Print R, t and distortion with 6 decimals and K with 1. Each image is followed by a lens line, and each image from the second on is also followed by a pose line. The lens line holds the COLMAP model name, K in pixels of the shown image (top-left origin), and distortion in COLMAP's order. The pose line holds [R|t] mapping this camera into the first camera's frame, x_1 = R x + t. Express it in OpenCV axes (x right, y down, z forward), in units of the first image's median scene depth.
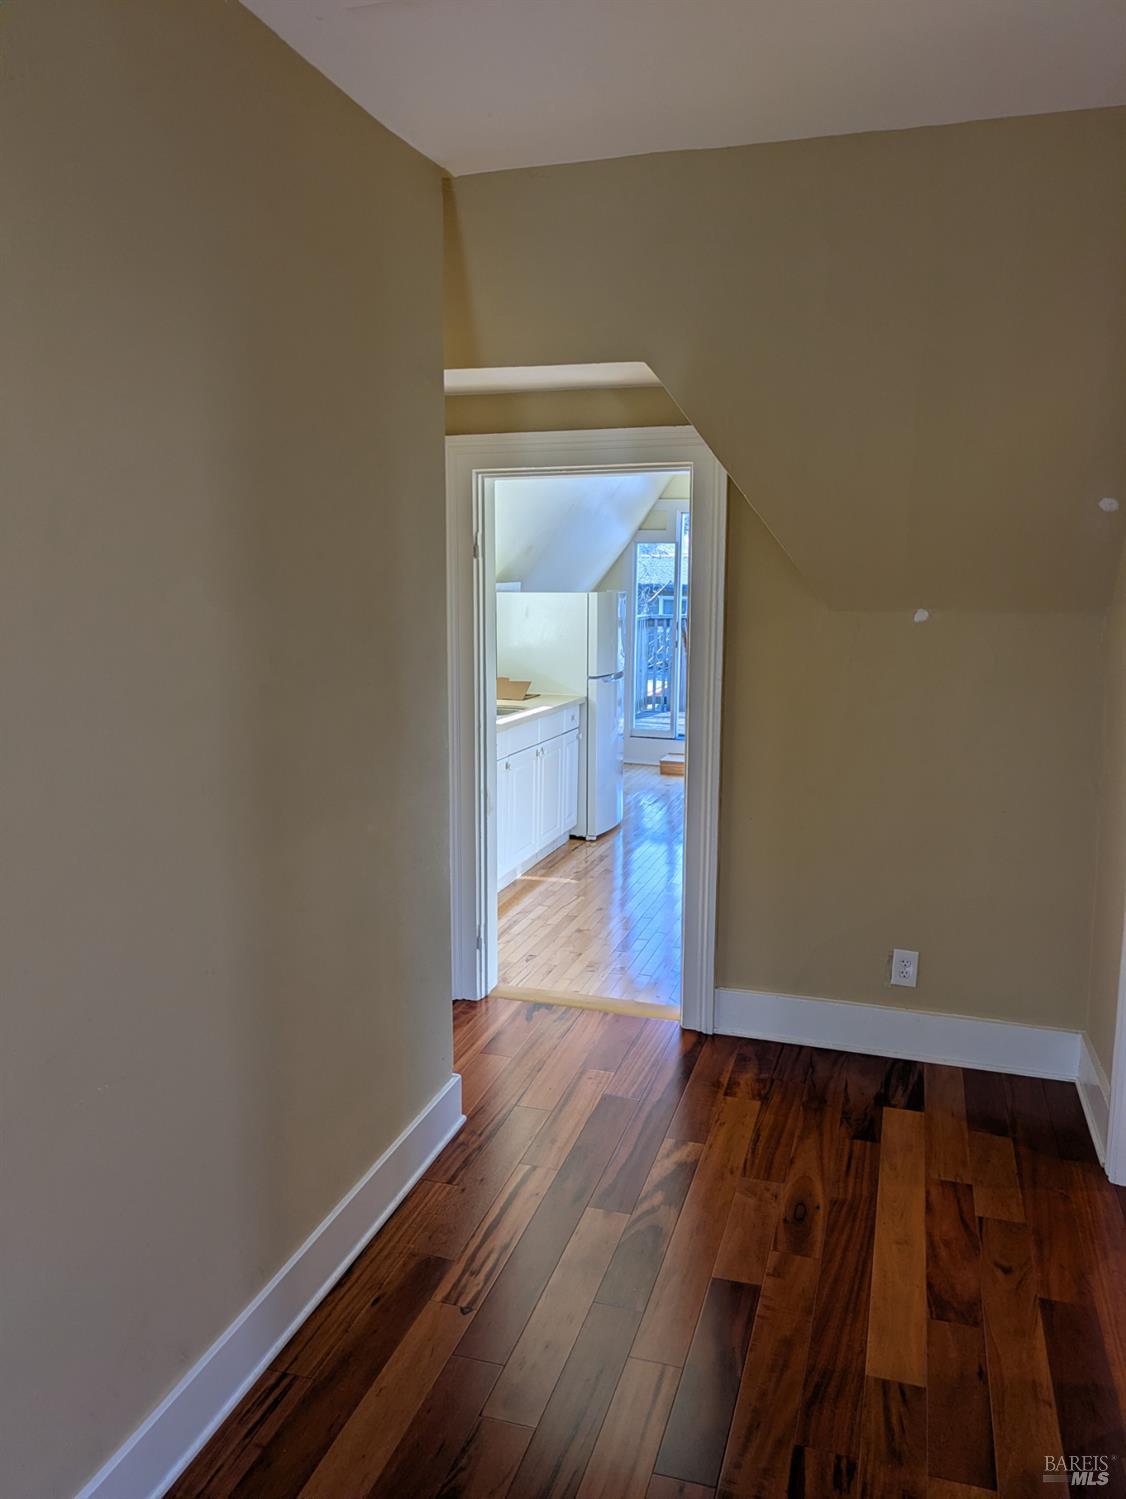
lens RADIAL K [[1097.5, 0, 586.1], [0, 1097.5, 741.5], [0, 0, 1]] dist [0.071249, -0.051897]
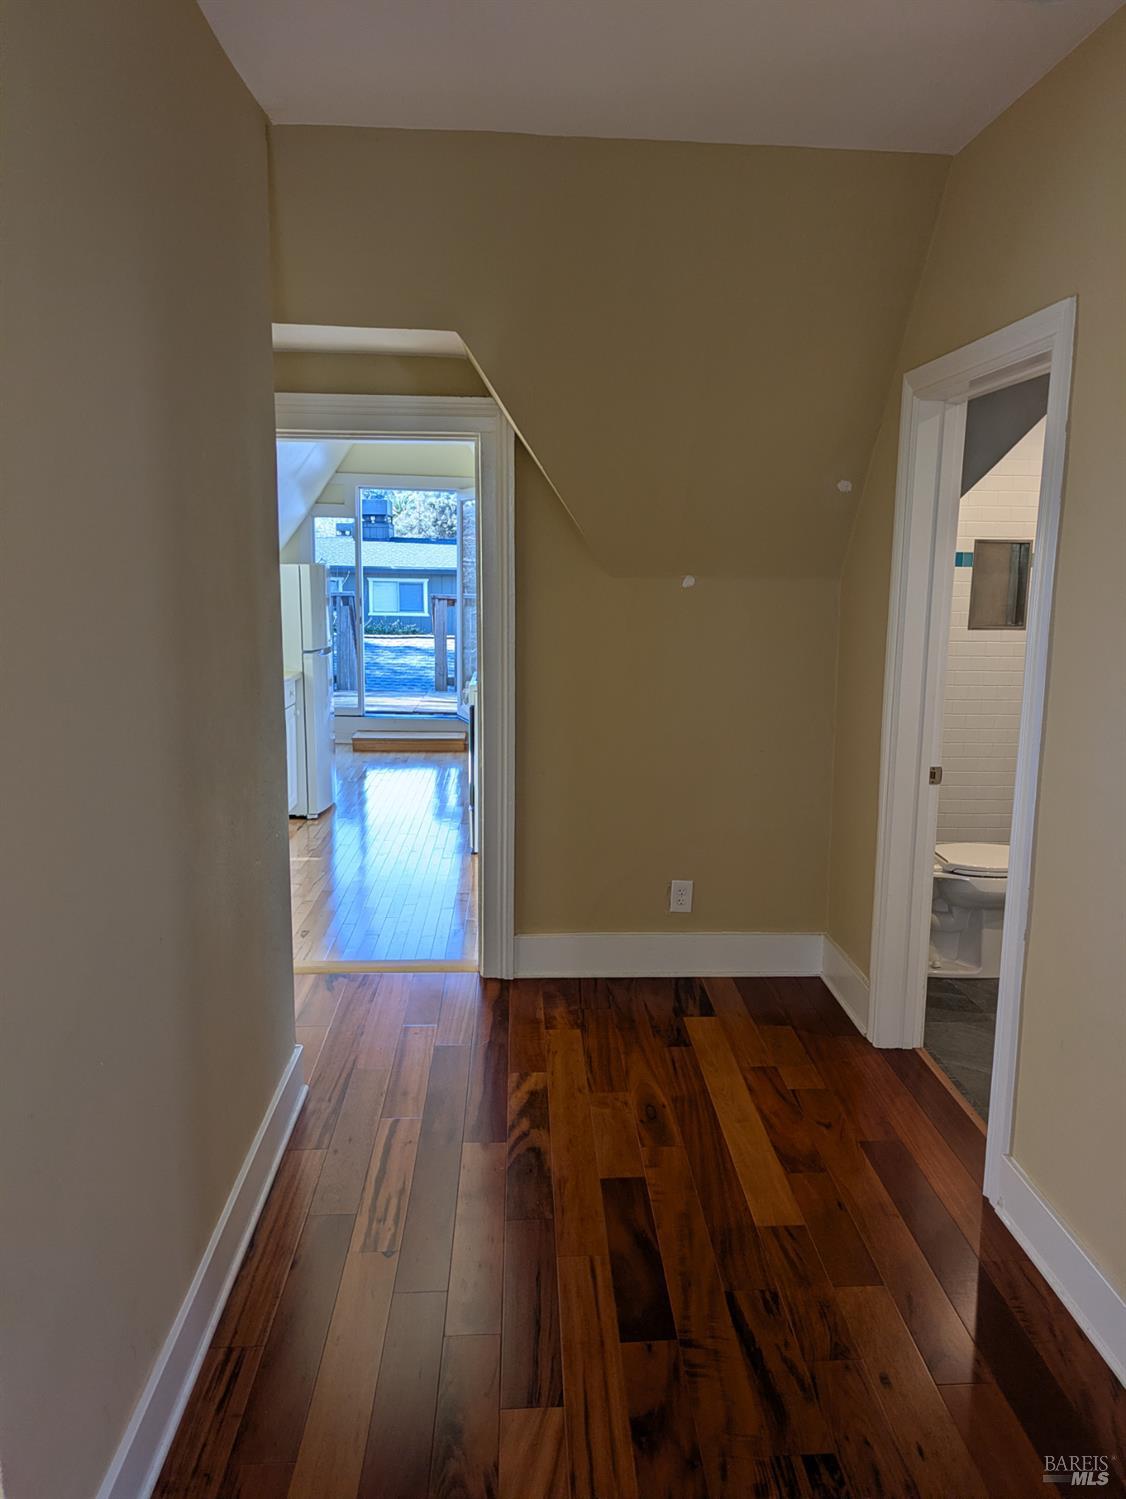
lens RADIAL K [[1097.5, 0, 586.1], [0, 1097.5, 741.5], [0, 0, 1]] dist [0.071249, -0.051897]
pose [[0.938085, -0.052801, 0.342358, -0.199411], [0.047667, 0.998589, 0.023400, 0.019673], [-0.343111, -0.005632, 0.939278, -0.015129]]
